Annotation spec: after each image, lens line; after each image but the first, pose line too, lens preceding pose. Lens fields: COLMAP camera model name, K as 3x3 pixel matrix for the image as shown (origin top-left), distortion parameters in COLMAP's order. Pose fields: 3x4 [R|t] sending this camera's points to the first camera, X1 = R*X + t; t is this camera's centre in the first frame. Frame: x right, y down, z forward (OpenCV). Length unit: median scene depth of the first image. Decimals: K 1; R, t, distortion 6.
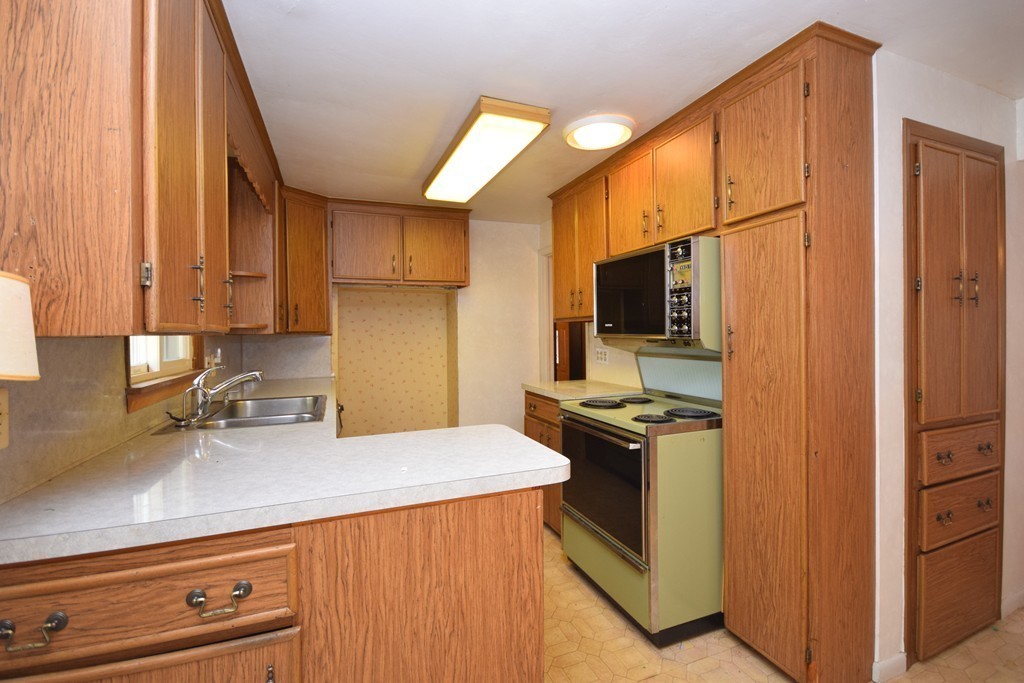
lens RADIAL K [[447.5, 0, 508.4], [0, 447.5, 339.9], [0, 0, 1]] dist [-0.009284, -0.004923]
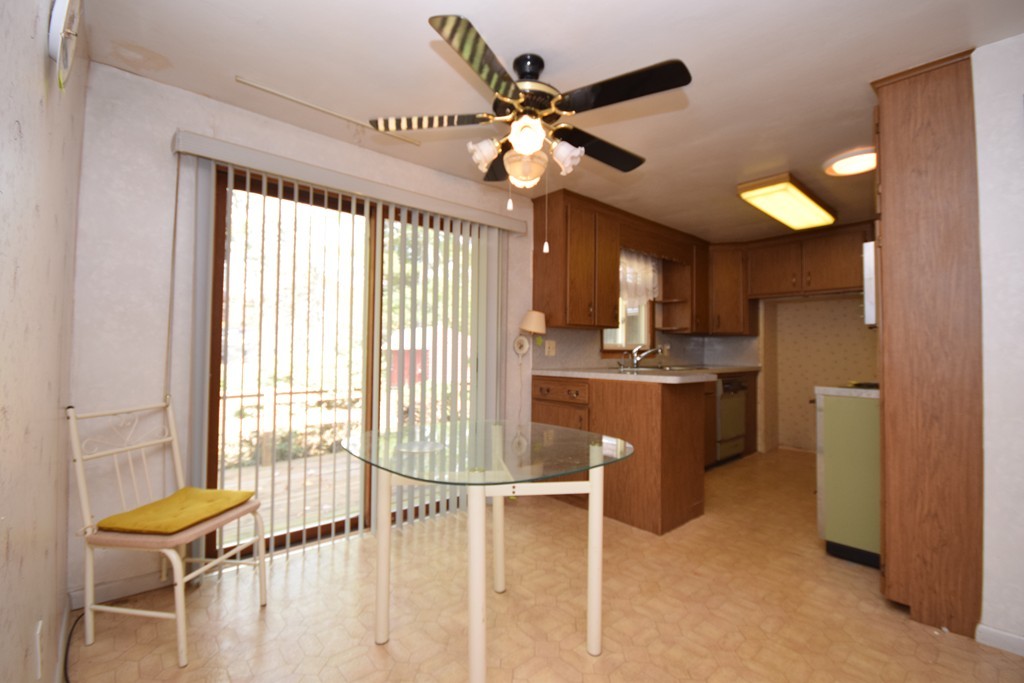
lens RADIAL K [[447.5, 0, 510.4], [0, 447.5, 339.1], [0, 0, 1]] dist [-0.009284, -0.004923]
pose [[0.340786, -0.011104, -0.940075, 1.481833], [-0.026983, 0.999403, -0.021587, 0.112642], [0.939753, 0.032723, 0.340283, -0.438147]]
